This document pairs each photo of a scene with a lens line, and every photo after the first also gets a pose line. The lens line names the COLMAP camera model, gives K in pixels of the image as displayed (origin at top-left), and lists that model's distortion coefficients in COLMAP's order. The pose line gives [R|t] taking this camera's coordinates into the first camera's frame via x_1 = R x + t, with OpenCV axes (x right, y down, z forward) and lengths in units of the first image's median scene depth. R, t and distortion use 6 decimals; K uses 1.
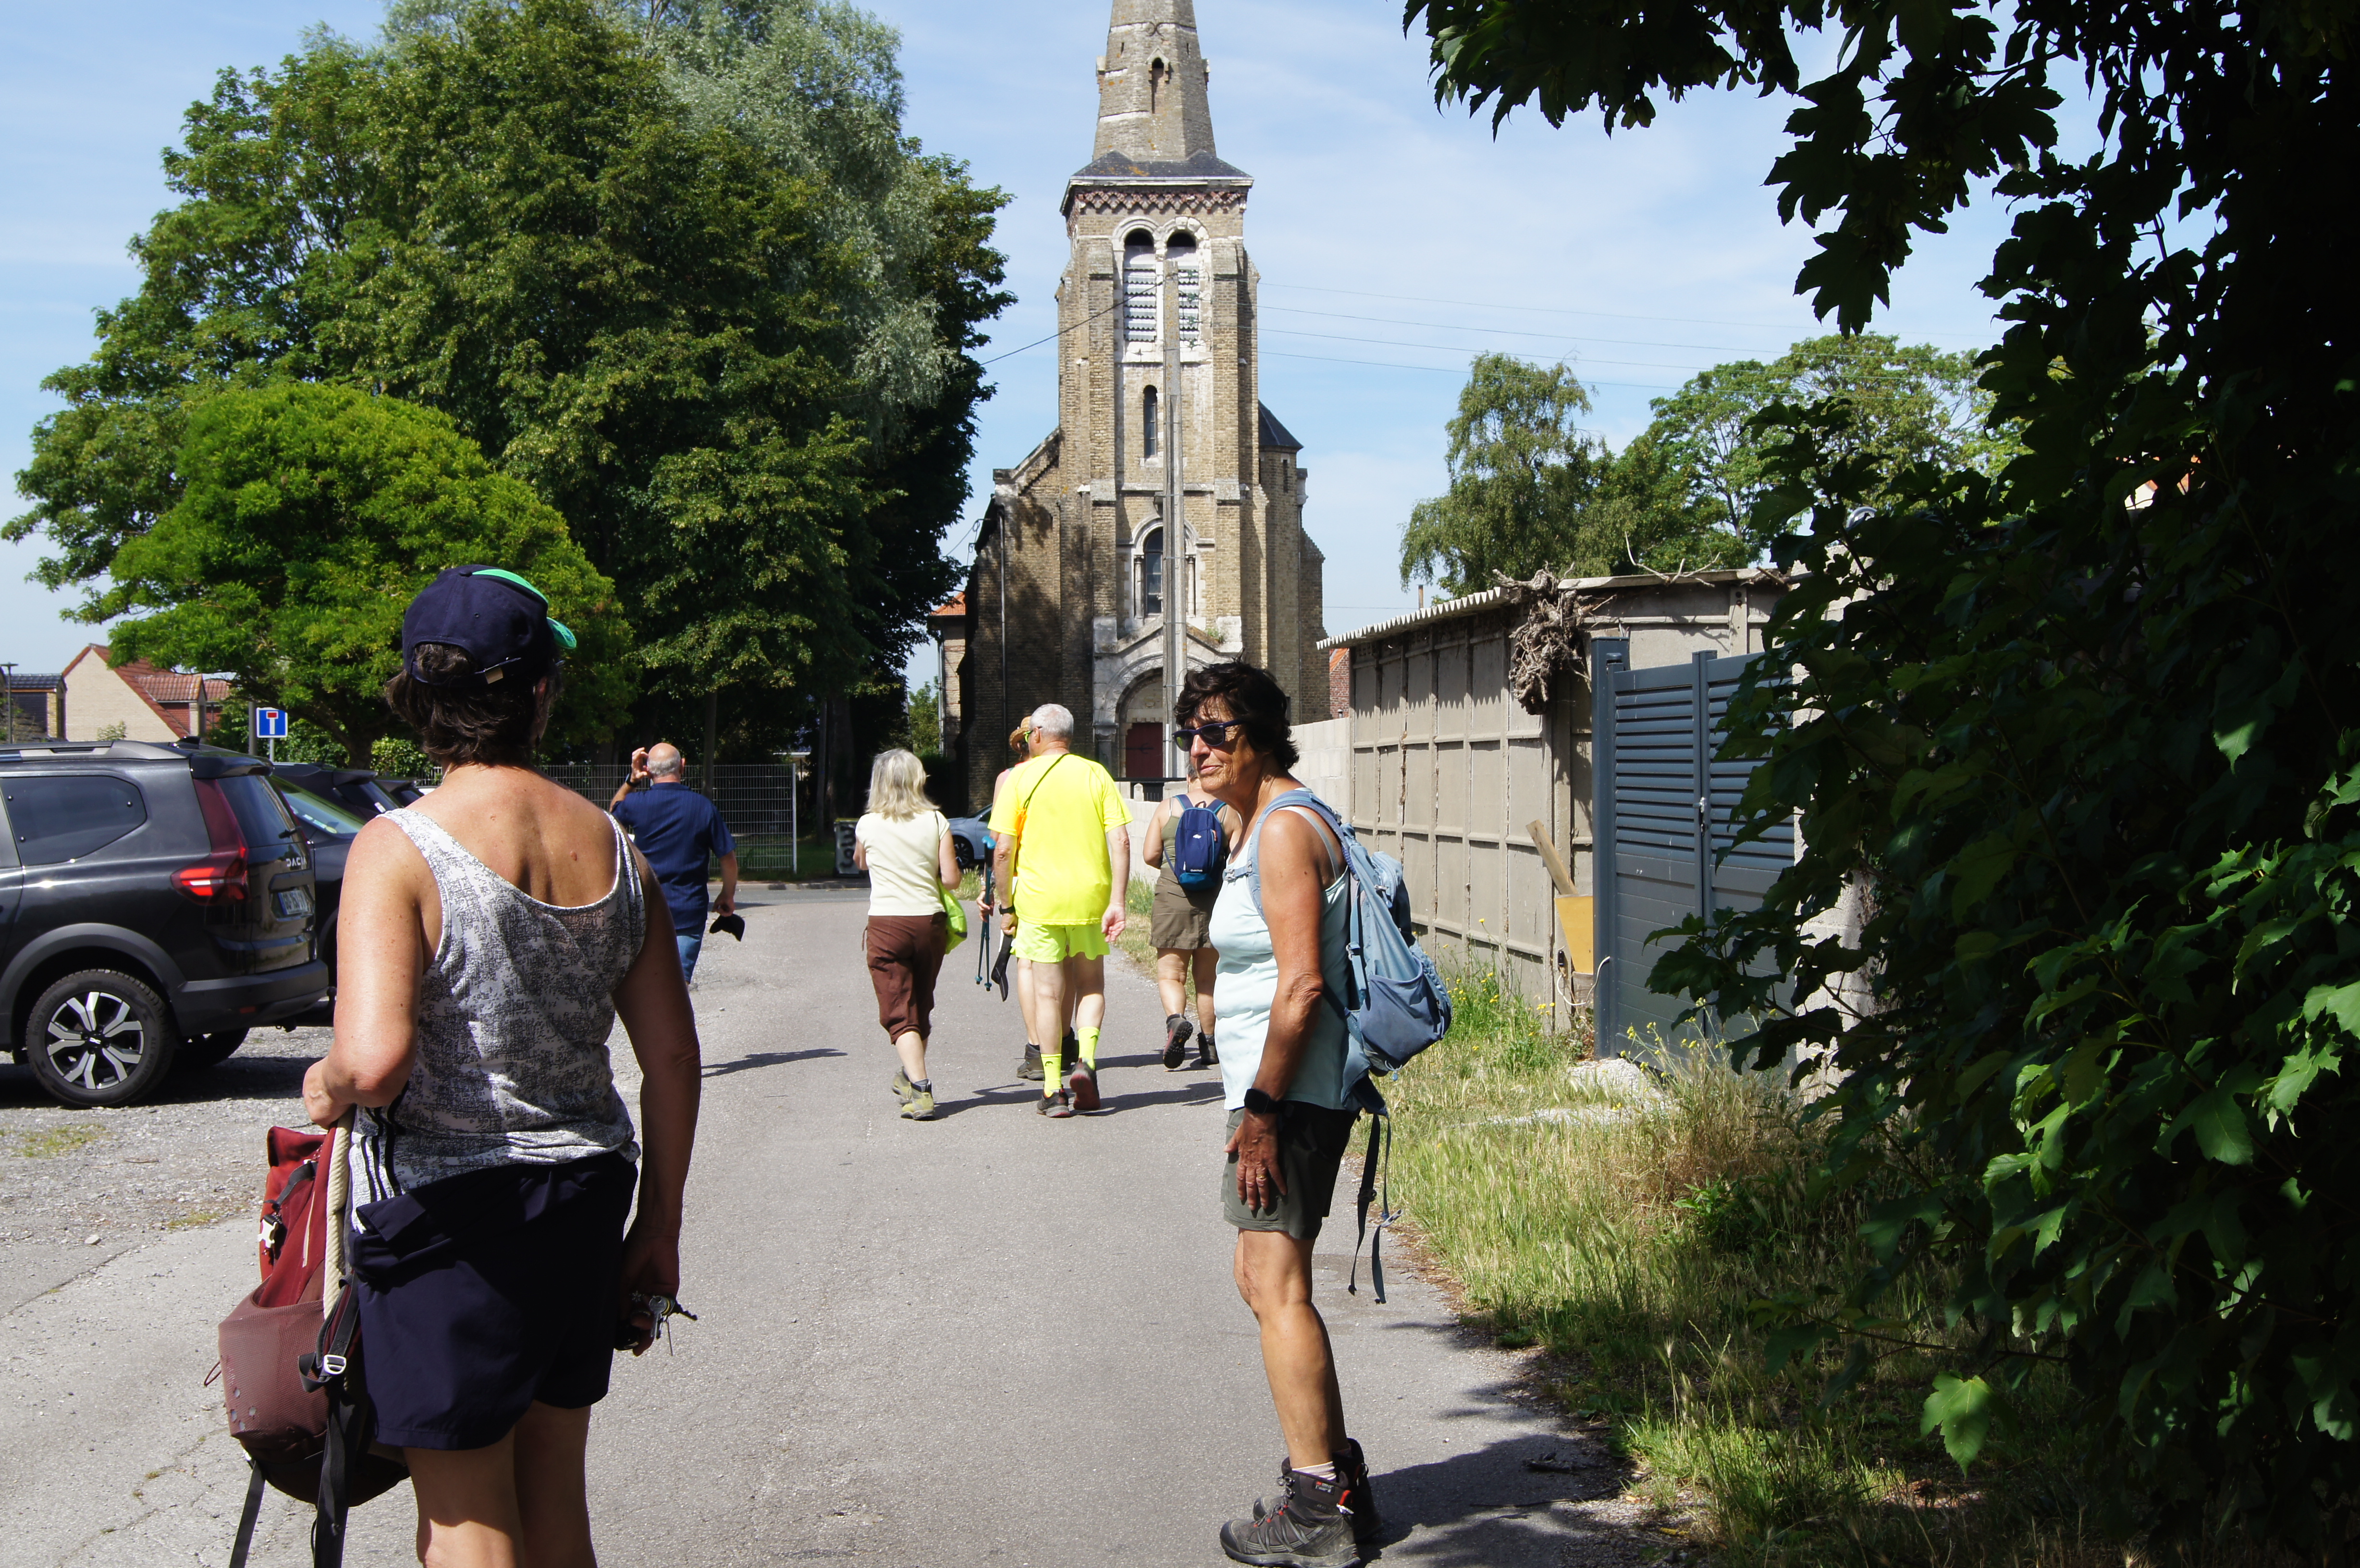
lens RADIAL K [[3560.8, 0, 1180.0], [0, 3560.8, 784.0], [0, 0, 1]] dist [0.242896, -0.005365]
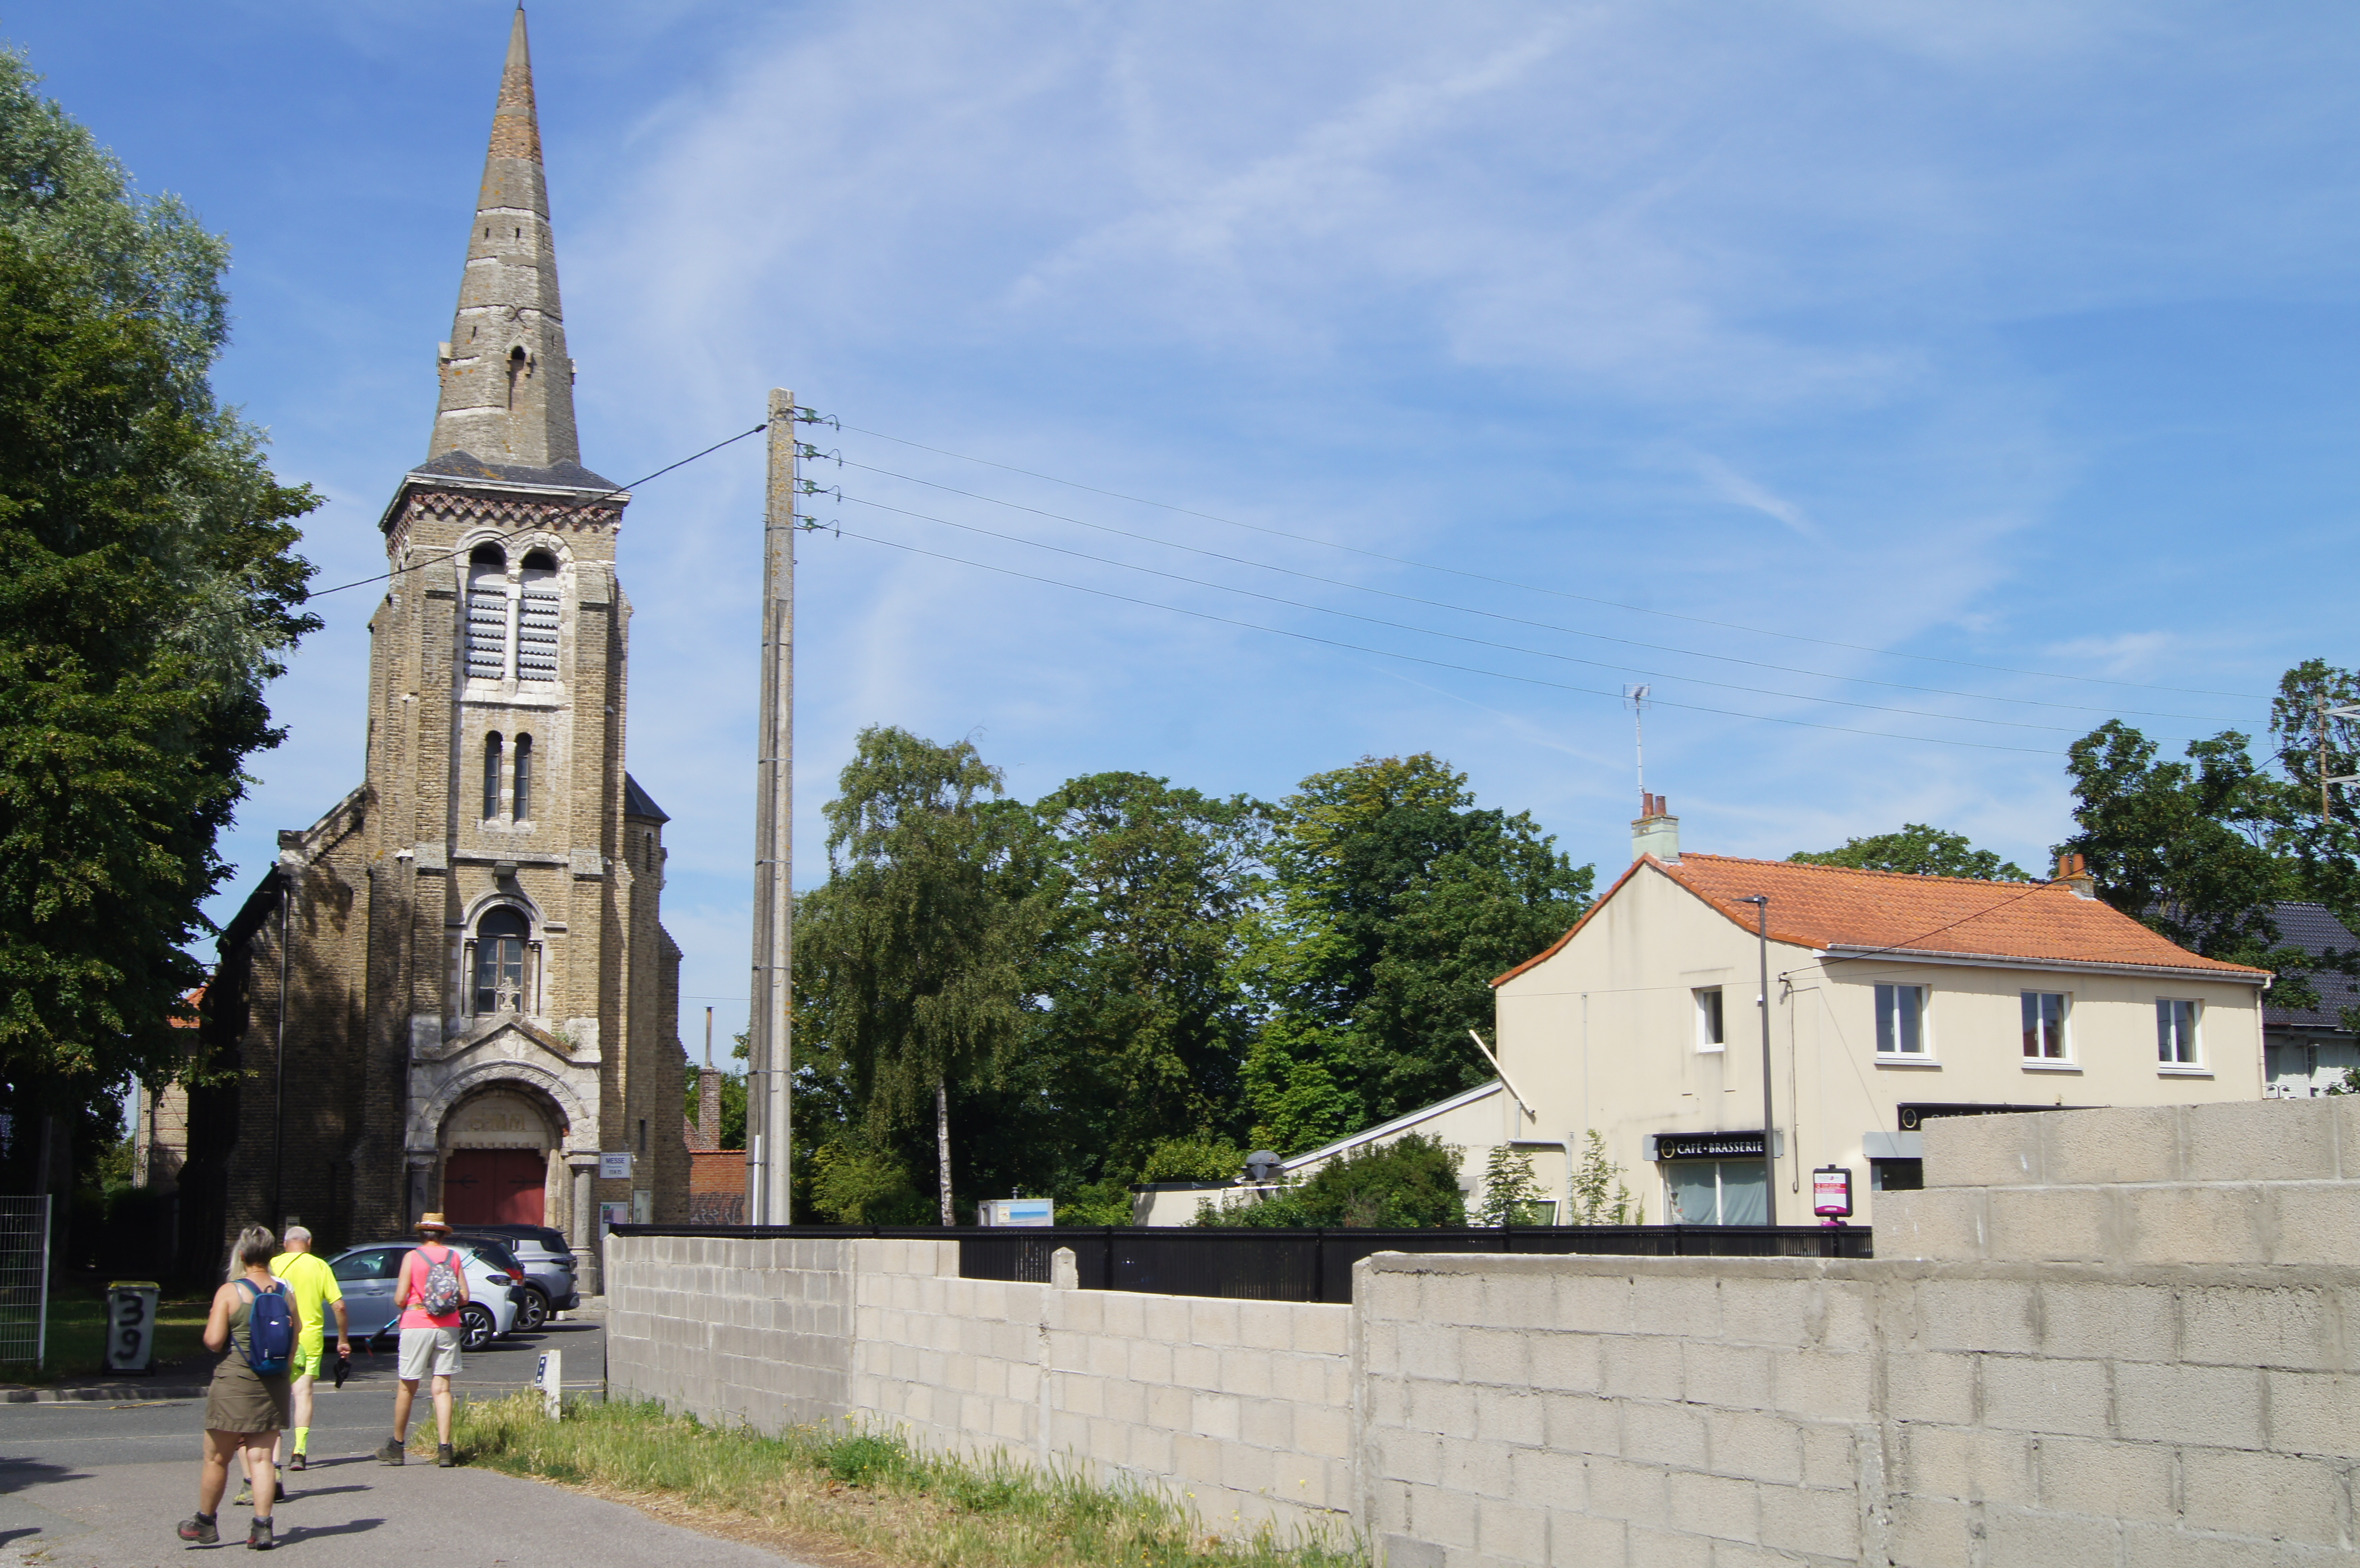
lens RADIAL K [[2905.0, 0, 1179.4], [0, 2905.0, 853.8], [0, 0, 1]] dist [-0.024146, -0.063054]
pose [[0.953804, 0.042837, 0.297361, -0.054664], [-0.005766, 0.992210, -0.124441, -0.002885], [-0.300376, 0.116978, 0.946621, 0.332555]]
